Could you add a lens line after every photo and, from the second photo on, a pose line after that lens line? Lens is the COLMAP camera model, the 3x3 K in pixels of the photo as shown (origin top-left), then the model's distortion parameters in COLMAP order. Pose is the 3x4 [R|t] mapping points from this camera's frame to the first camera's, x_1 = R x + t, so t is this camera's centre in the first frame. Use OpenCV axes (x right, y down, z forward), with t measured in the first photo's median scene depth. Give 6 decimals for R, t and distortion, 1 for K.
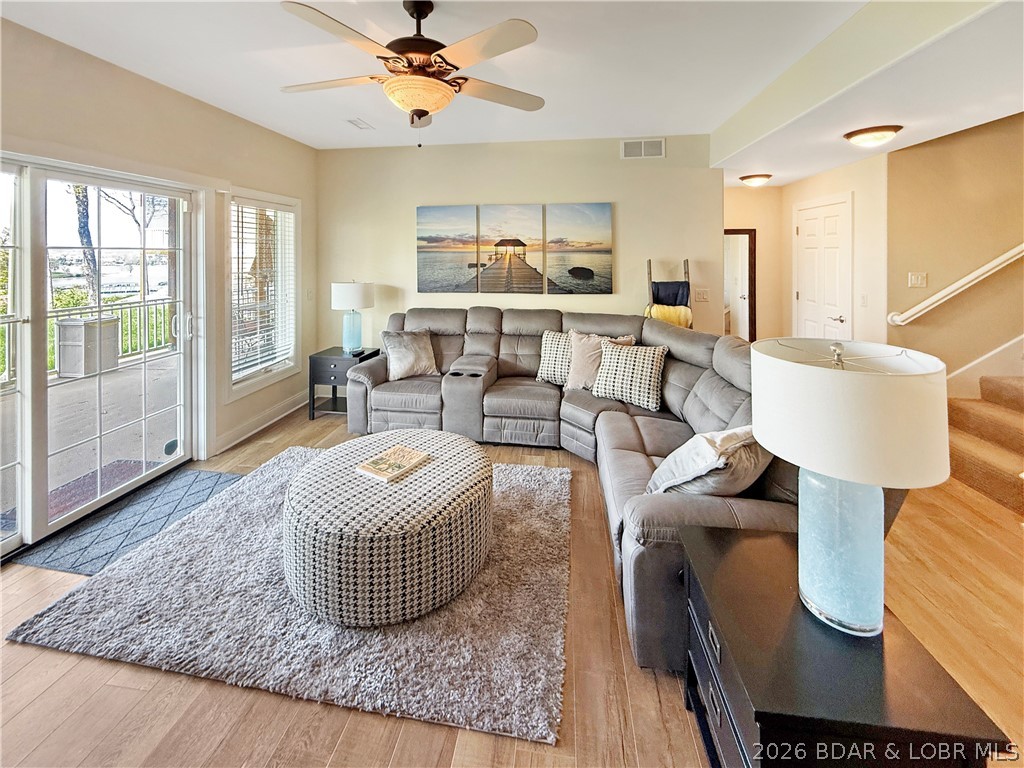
lens RADIAL K [[405.0, 0, 512.0], [0, 405.0, 384.0], [0, 0, 1]] dist [0.000454, 0.000054]
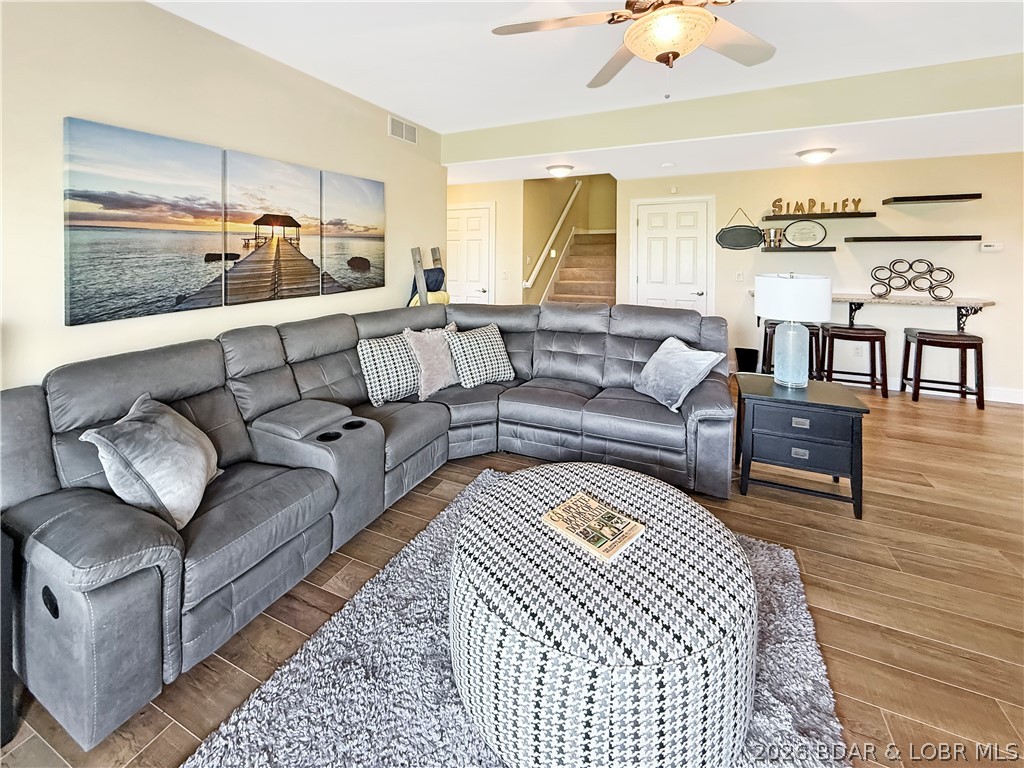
lens RADIAL K [[412.2, 0, 512.9], [0, 412.2, 368.2], [0, 0, 1]] dist [0.000249, 0.000045]
pose [[0.254101, -0.268862, 0.929057, -0.561686], [0.279191, 0.940083, 0.195693, -0.153139], [-0.926005, 0.209659, 0.313939, 0.499567]]
